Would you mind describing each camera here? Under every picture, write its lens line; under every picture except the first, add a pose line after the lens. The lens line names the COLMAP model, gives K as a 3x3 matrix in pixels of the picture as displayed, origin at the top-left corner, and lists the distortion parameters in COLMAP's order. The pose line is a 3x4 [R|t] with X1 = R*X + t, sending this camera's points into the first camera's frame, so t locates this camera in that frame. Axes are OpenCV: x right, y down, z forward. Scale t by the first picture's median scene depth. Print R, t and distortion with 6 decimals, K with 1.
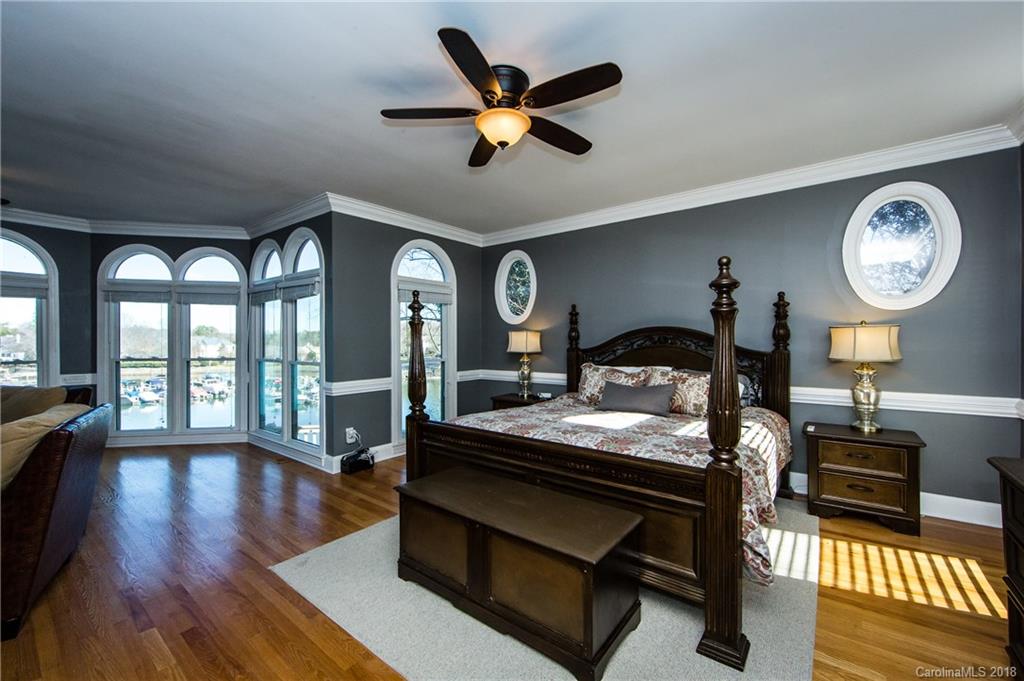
lens RADIAL K [[411.7, 0, 514.5], [0, 411.7, 341.0], [0, 0, 1]] dist [-0.011316, -0.000160]
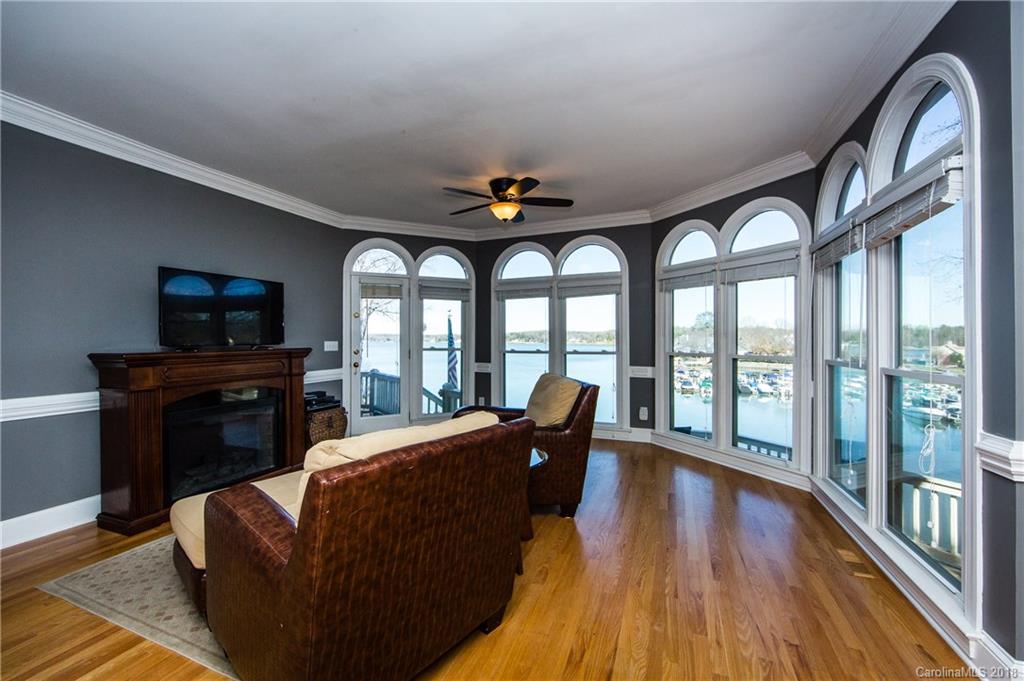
lens RADIAL K [[411.7, 0, 510.8], [0, 411.7, 340.7], [0, 0, 1]] dist [-0.011316, -0.000160]
pose [[0.277479, 0.004478, -0.960721, -0.183718], [-0.000770, 0.999990, 0.004438, 0.012811], [0.960731, -0.000491, 0.277480, 0.393501]]
